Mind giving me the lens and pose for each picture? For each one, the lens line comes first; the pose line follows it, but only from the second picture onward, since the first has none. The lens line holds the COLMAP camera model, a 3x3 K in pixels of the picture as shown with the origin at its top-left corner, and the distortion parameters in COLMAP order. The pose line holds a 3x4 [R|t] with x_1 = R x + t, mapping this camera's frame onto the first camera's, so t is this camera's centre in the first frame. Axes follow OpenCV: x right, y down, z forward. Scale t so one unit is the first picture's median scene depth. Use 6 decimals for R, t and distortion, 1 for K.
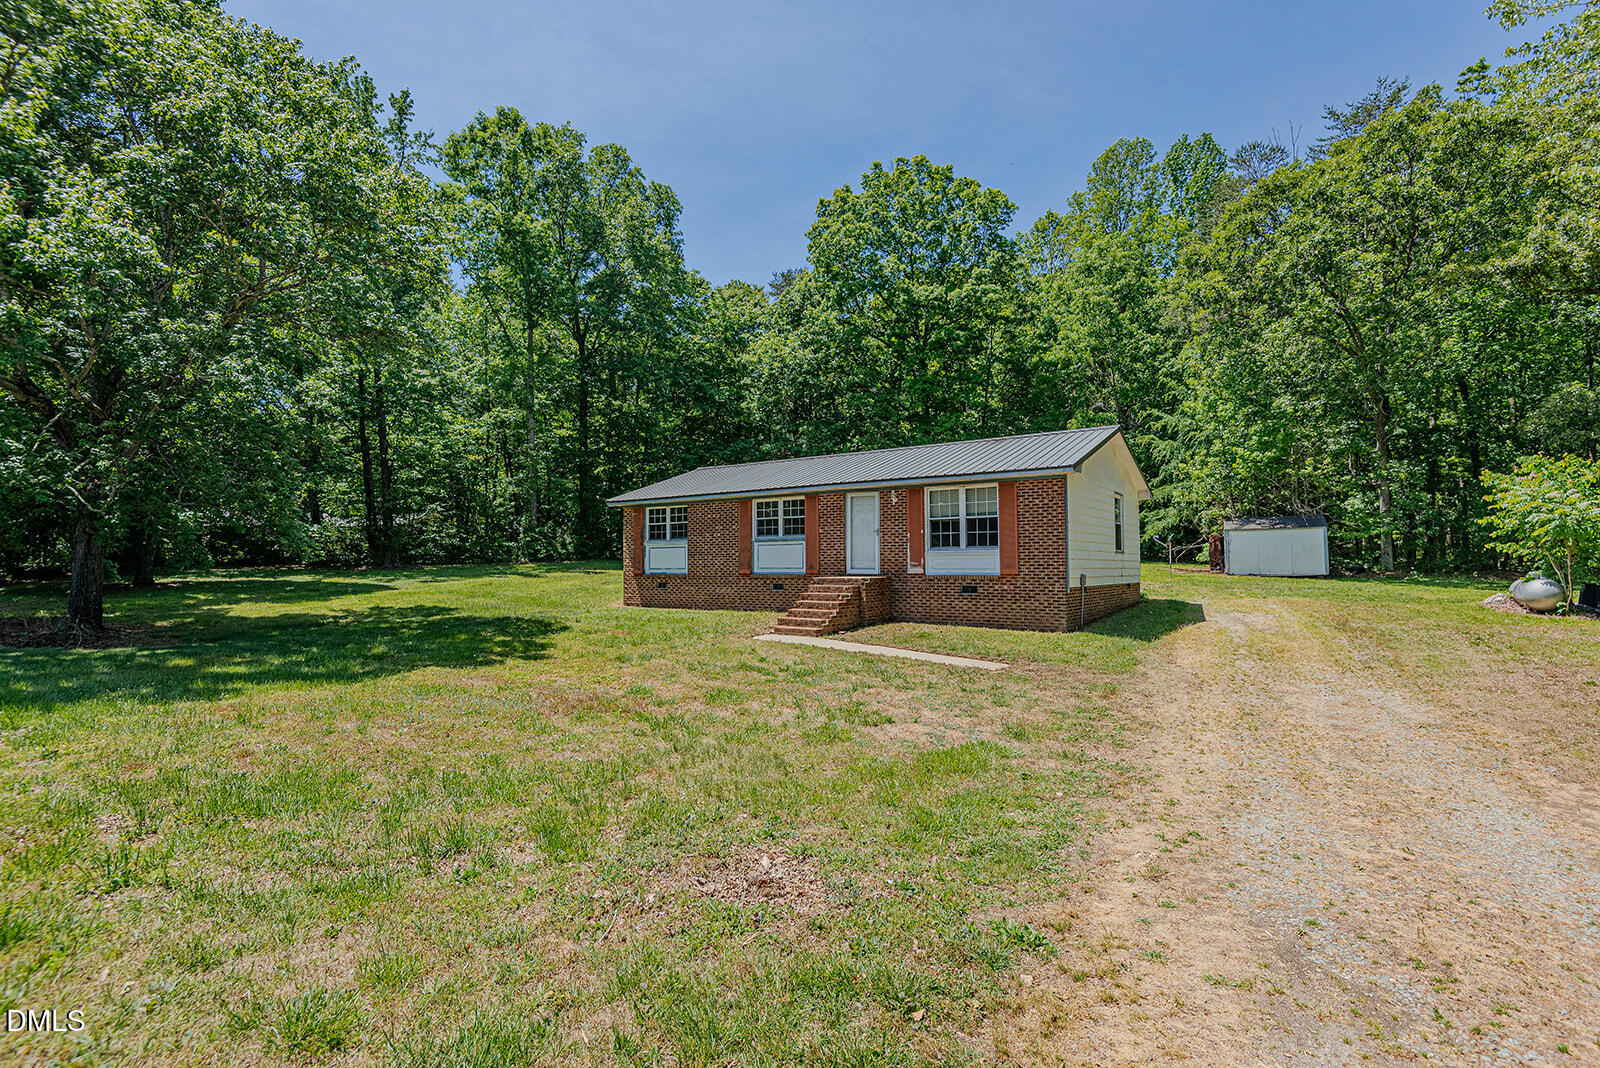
lens RADIAL K [[788.1, 0, 800.0], [0, 788.1, 534.0], [0, 0, 1]] dist [0.001269, 0.000095]
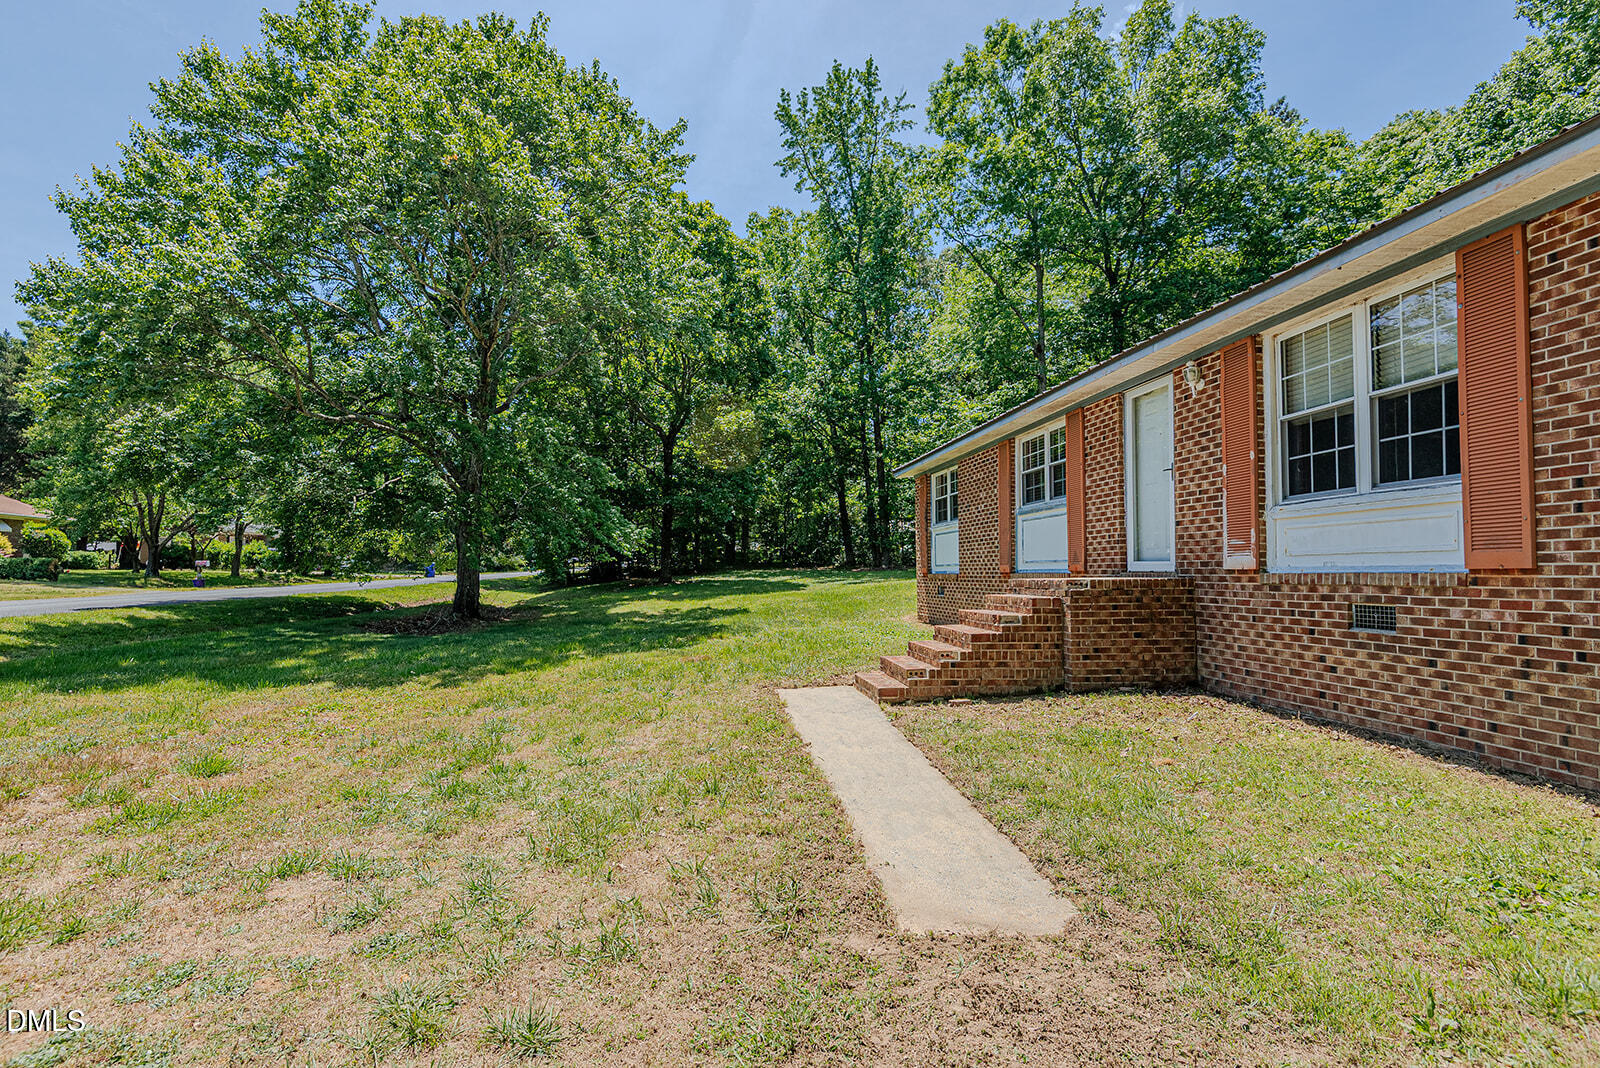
lens RADIAL K [[799.6, 0, 723.3], [0, 799.6, 559.2], [0, 0, 1]] dist [0.000122, -0.001093]
pose [[0.607287, -0.011045, -0.794406, 0.260286], [0.029880, 0.999513, 0.008945, 0.029893], [0.793921, -0.029169, 0.607321, 0.496615]]
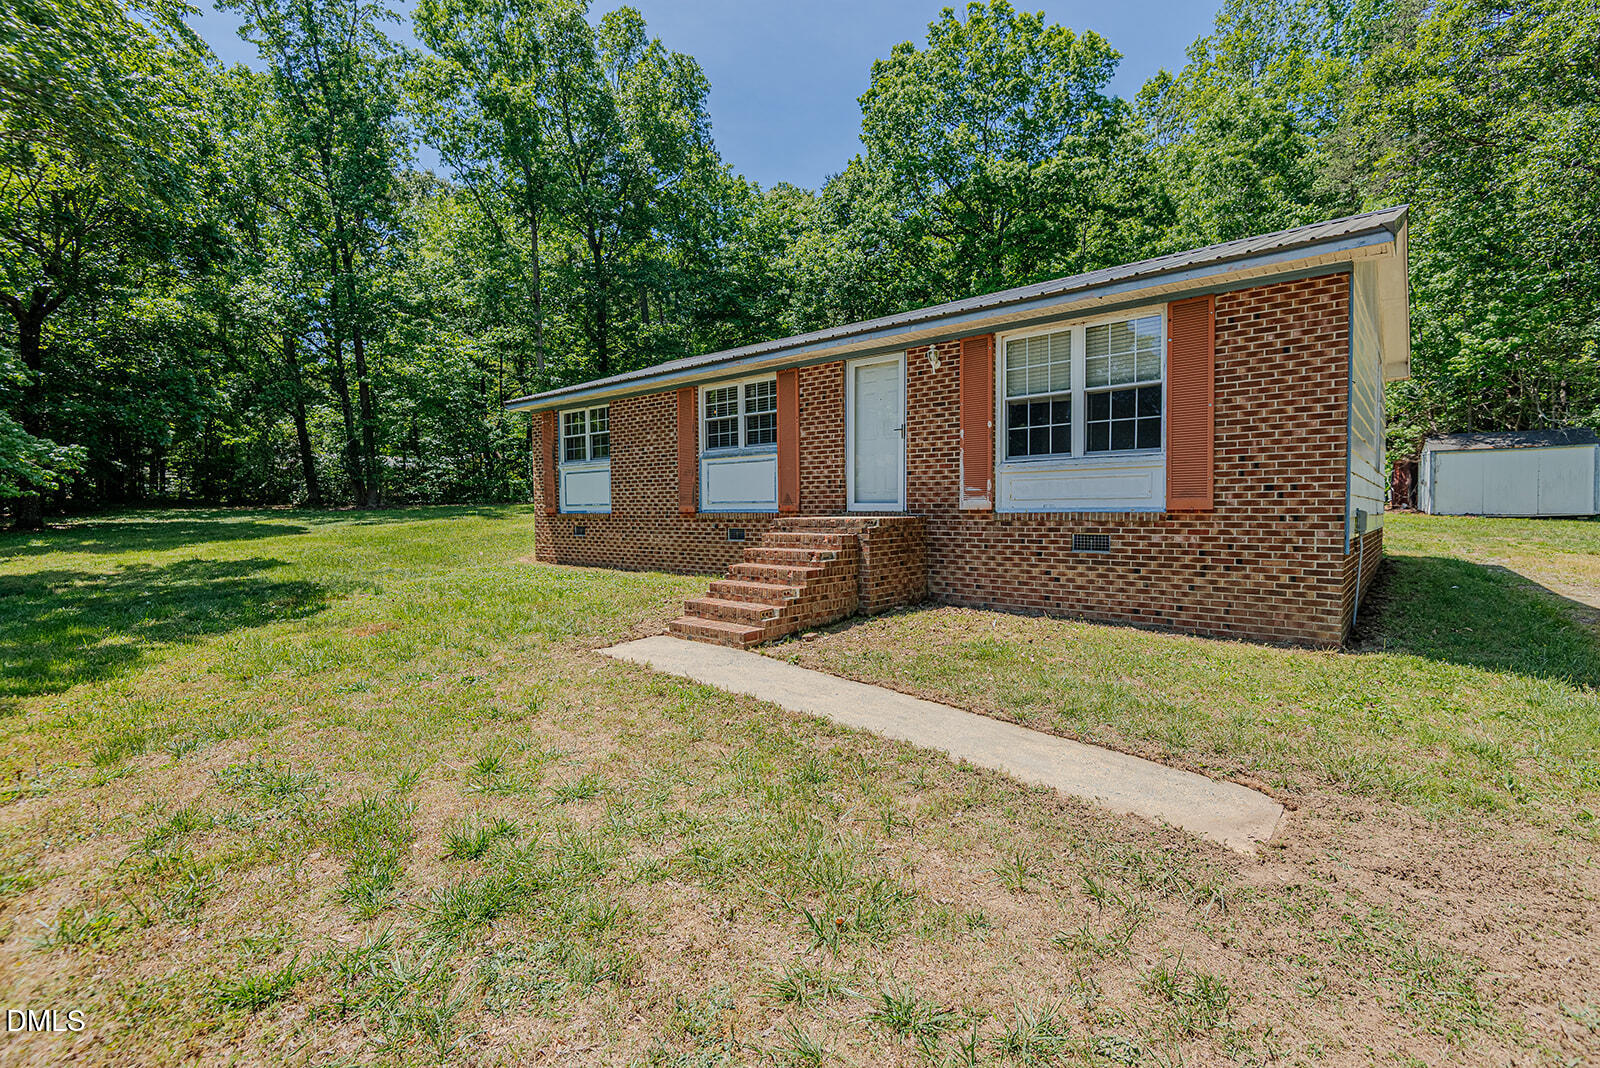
lens RADIAL K [[730.2, 0, 804.8], [0, 730.2, 530.6], [0, 0, 1]] dist [0.030837, -0.001126]
pose [[0.995081, 0.001747, -0.099046, 0.073686], [0.005042, 0.997655, 0.068252, 0.026959], [0.098933, -0.068415, 0.992739, 0.457750]]
